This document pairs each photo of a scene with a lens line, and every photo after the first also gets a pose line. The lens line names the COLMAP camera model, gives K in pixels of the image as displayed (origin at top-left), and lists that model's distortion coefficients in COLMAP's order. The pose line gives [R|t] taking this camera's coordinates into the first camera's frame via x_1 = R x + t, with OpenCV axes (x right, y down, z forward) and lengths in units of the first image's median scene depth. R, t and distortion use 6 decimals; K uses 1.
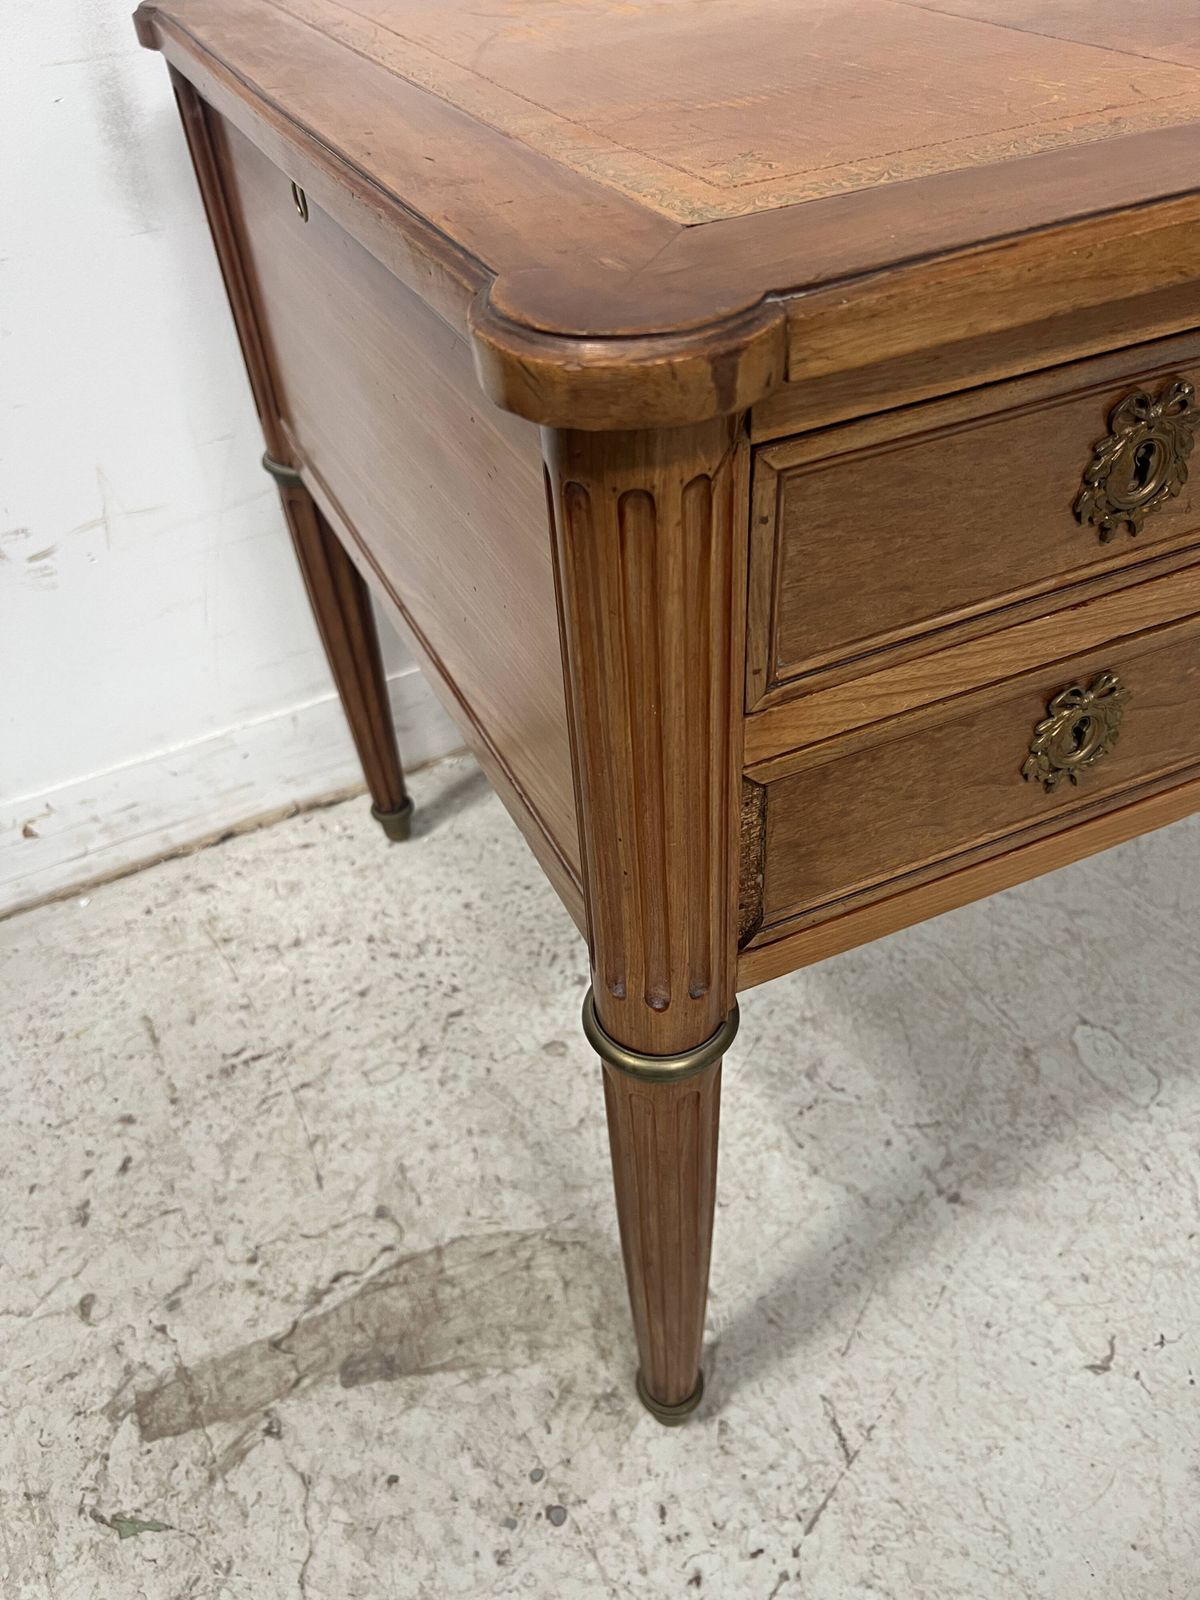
lens RADIAL K [[1227.4, 0, 583.5], [0, 1227.4, 818.0], [0, 0, 1]] dist [0.033927, -0.046617]
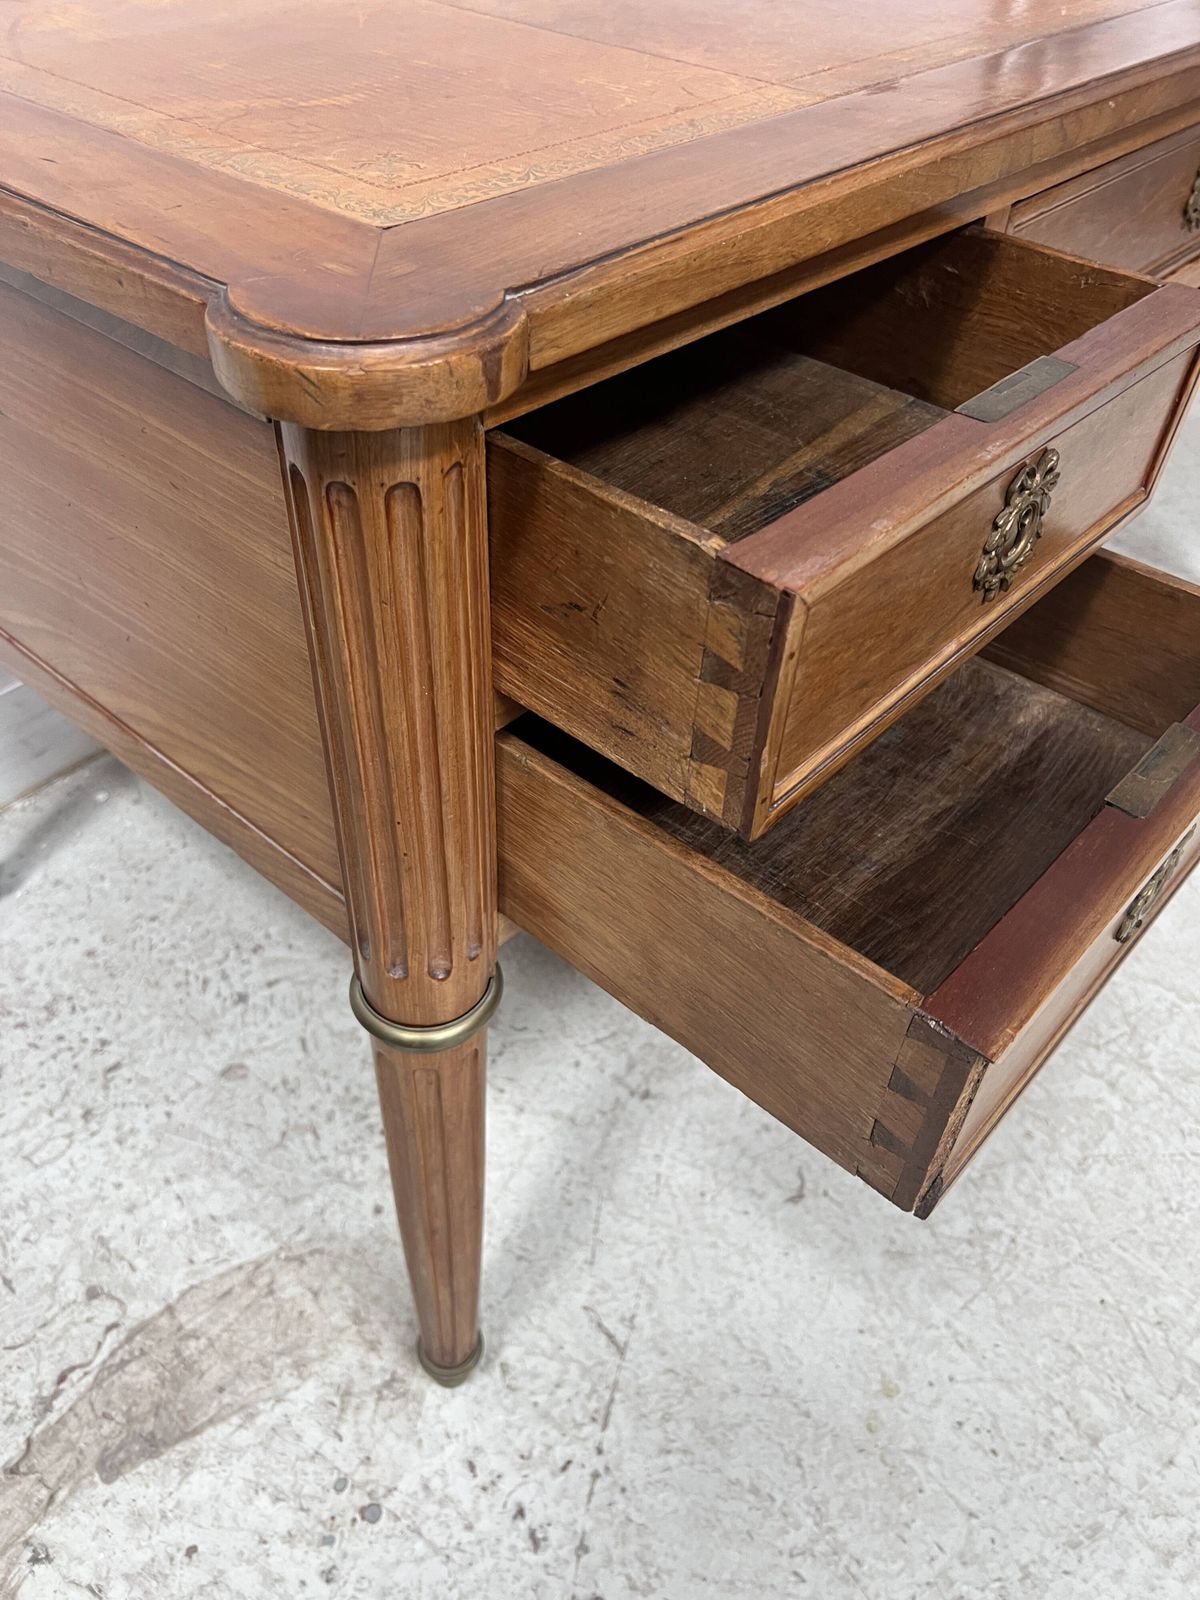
lens RADIAL K [[1227.4, 0, 608.3], [0, 1227.4, 815.2], [0, 0, 1]] dist [0.033927, -0.046617]
pose [[0.903814, -0.206515, 0.374797, -0.101345], [0.200226, 0.978141, 0.056120, -0.005763], [-0.378194, 0.024322, 0.925407, -0.011884]]
